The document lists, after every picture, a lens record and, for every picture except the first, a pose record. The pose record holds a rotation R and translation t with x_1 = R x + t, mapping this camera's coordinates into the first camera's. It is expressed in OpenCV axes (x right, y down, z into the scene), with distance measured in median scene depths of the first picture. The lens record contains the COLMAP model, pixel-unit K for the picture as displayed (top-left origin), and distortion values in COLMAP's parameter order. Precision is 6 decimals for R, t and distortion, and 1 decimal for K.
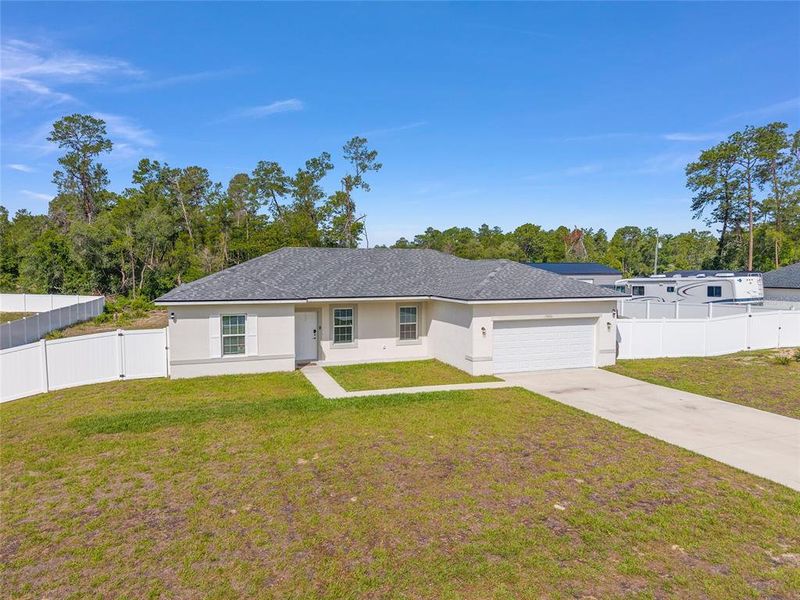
lens RADIAL K [[534.3, 0, 401.8], [0, 534.3, 305.3], [0, 0, 1]] dist [0.024851, -0.027884]
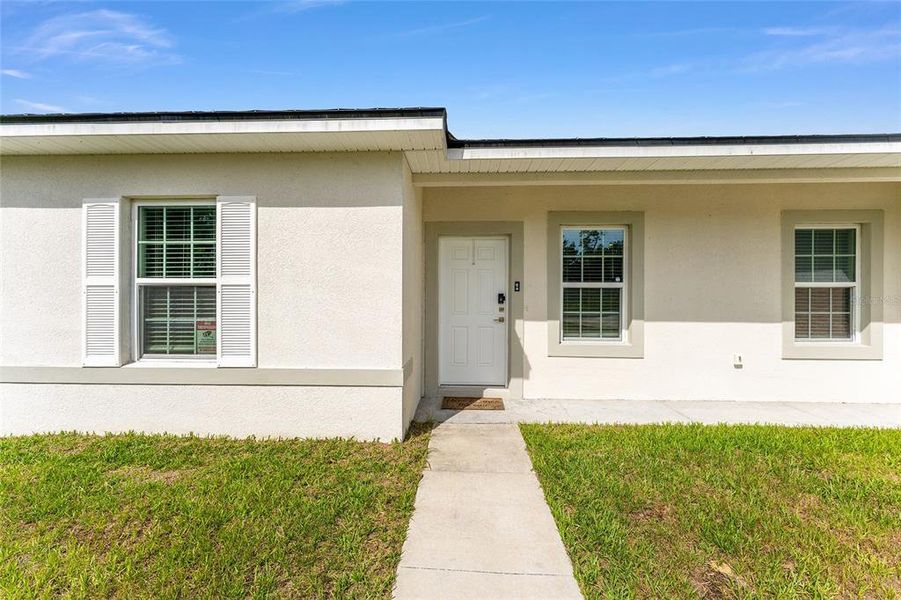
lens RADIAL K [[315.5, 0, 461.0], [0, 315.5, 295.9], [0, 0, 1]] dist [0.000524, 0.000026]
pose [[0.920545, 0.006275, -0.390586, -0.104457], [-0.030106, 0.998037, -0.054921, 0.056272], [0.389475, 0.062316, 0.918927, 0.766799]]
